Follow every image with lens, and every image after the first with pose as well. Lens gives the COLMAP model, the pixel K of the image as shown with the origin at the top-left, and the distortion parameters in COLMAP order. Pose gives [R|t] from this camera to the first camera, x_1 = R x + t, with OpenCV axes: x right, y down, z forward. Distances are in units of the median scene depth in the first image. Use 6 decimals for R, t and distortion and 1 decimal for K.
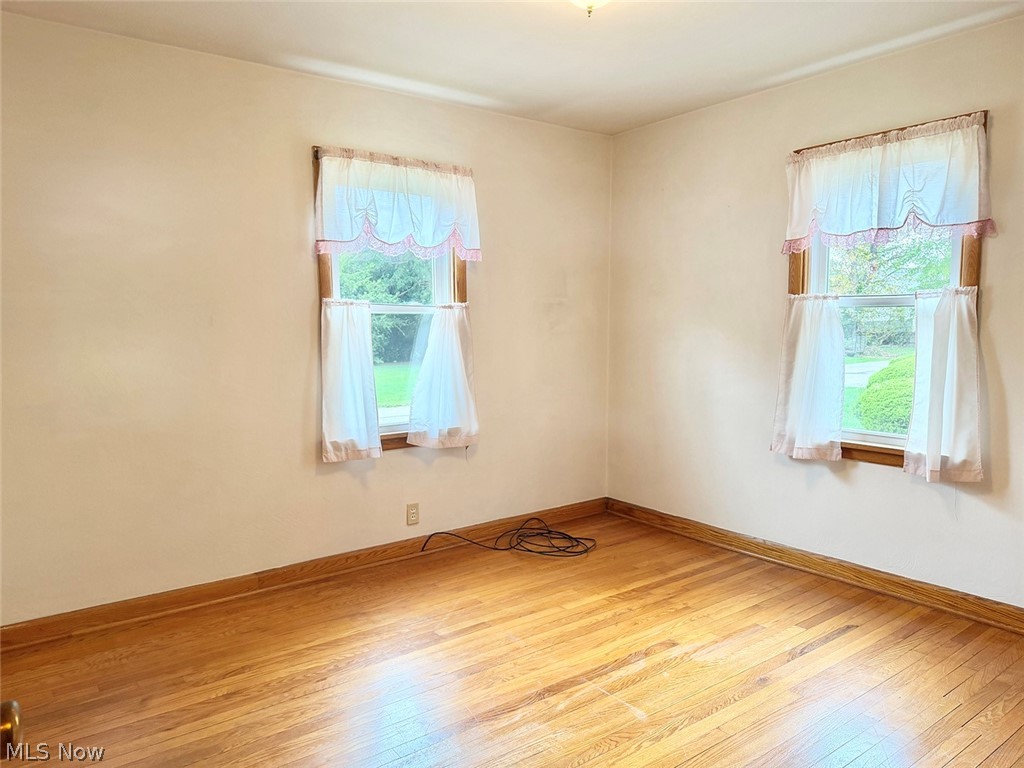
lens RADIAL K [[719.4, 0, 513.9], [0, 719.4, 385.6], [0, 0, 1]] dist [0.131476, -0.199391]
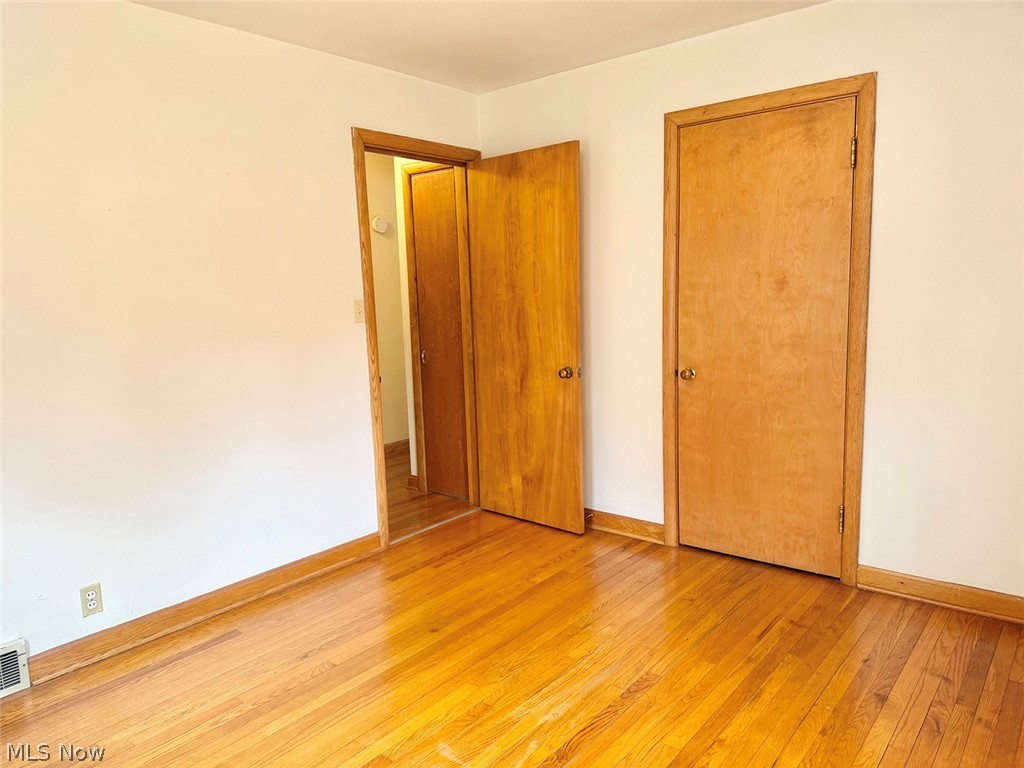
lens RADIAL K [[719.4, 0, 513.9], [0, 719.4, 385.6], [0, 0, 1]] dist [0.131476, -0.199391]
pose [[-0.970667, 0.069749, -0.230088, 0.265817], [0.016994, 0.974506, 0.223718, -0.189502], [0.239826, 0.213245, -0.947106, 1.777791]]
